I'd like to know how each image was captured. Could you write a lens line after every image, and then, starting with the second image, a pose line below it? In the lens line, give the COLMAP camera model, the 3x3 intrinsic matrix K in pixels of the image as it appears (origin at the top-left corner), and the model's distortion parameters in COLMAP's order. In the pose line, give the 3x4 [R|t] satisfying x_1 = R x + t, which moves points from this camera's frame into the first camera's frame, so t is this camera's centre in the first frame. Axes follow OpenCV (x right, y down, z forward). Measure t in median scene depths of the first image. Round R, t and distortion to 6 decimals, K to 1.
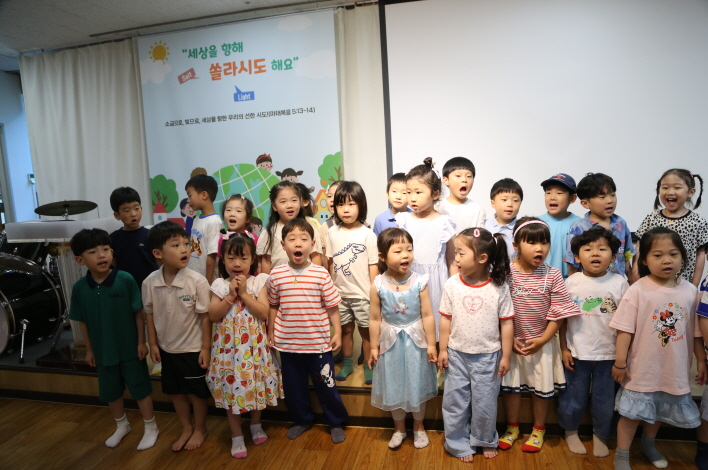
lens RADIAL K [[493.0, 0, 356.8], [0, 493.0, 219.1], [0, 0, 1]] dist [-0.111134, 0.056017]
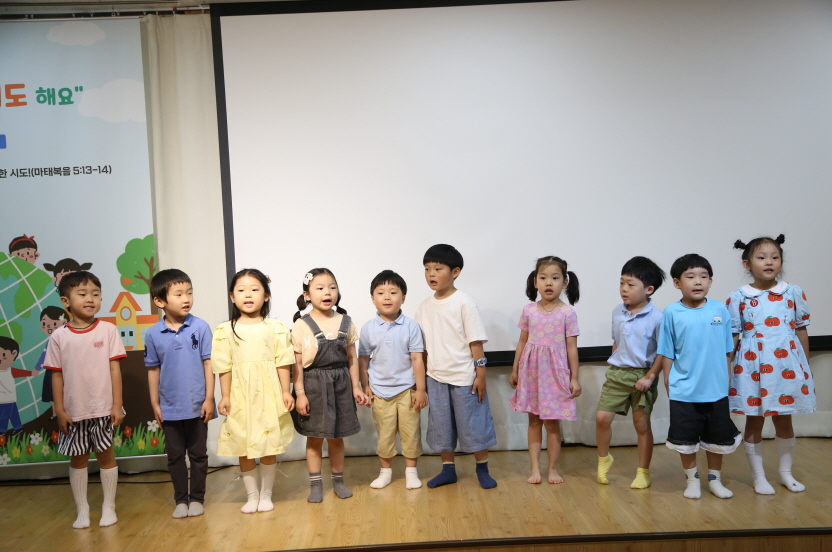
lens RADIAL K [[1028.5, 0, 413.1], [0, 1028.5, 281.8], [0, 0, 1]] dist [0.131215, 0.000000]
pose [[0.969598, -0.001345, 0.244699, -0.034747], [0.018947, 0.997396, -0.069592, 0.028999], [-0.243968, 0.072112, 0.967098, -0.418040]]
